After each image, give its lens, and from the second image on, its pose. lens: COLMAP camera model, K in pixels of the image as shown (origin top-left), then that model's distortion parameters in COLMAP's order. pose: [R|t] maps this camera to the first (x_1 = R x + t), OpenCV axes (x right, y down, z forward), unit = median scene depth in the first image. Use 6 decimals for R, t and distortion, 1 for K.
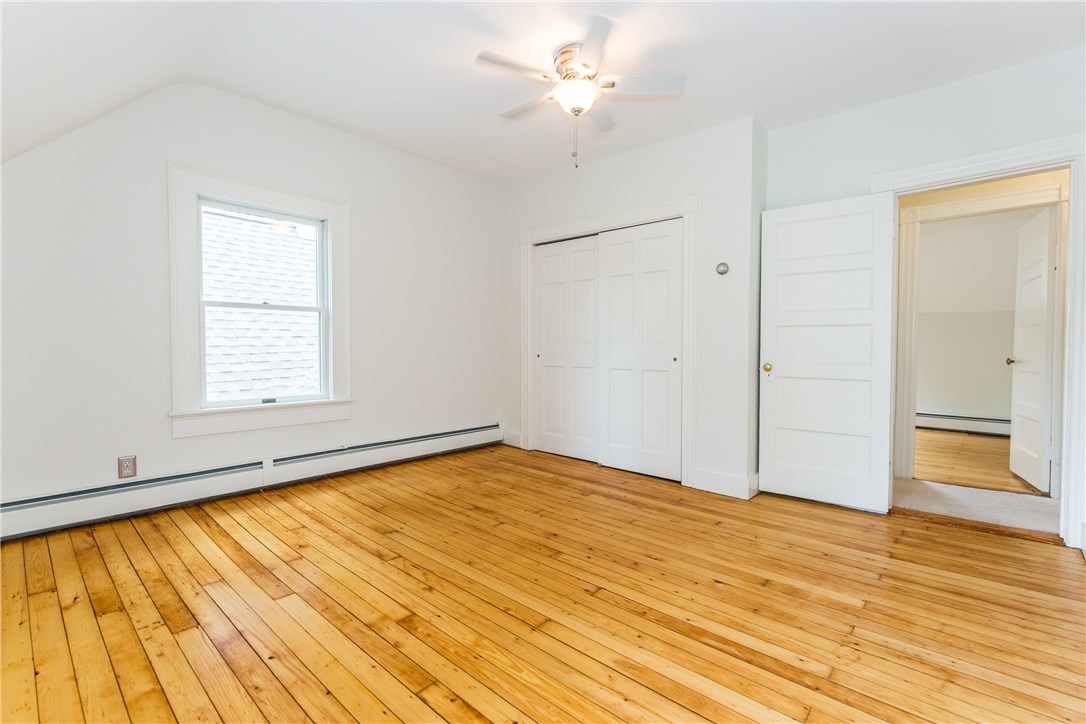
lens RADIAL K [[480.0, 0, 545.7], [0, 480.0, 355.2], [0, 0, 1]] dist [0.002849, 0.000247]
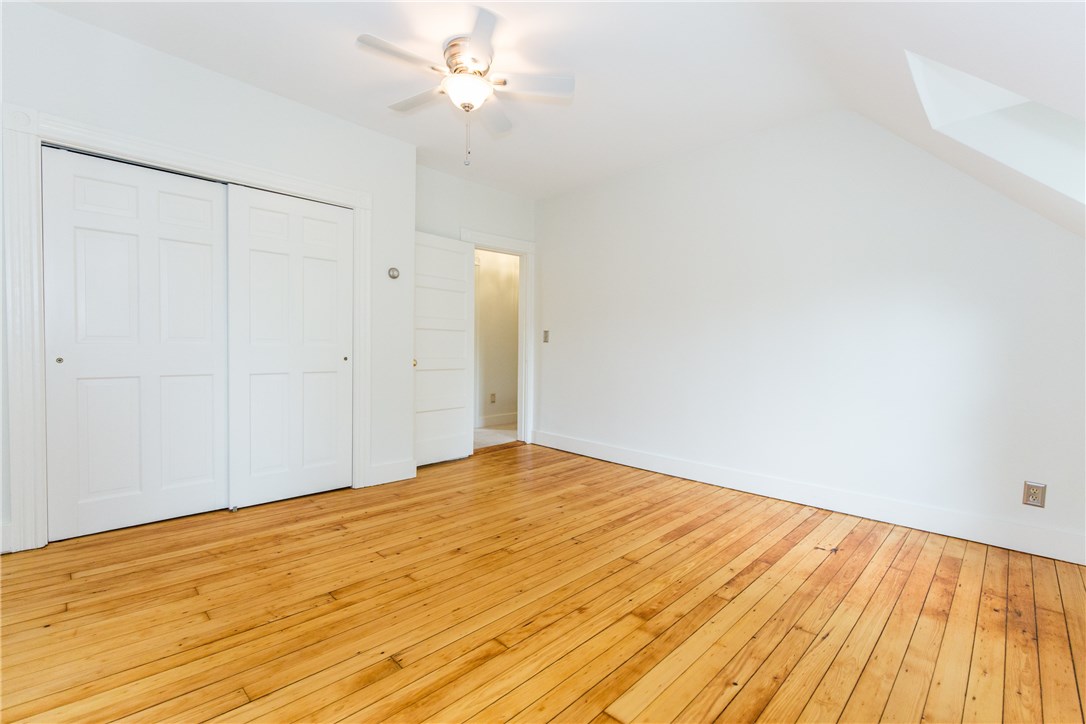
lens RADIAL K [[480.0, 0, 545.7], [0, 480.0, 355.2], [0, 0, 1]] dist [0.002849, 0.000247]
pose [[0.056487, -0.024684, 0.998098, -0.917887], [0.003122, 0.999694, 0.024547, -0.028441], [-0.998398, 0.001729, 0.056547, 0.792673]]
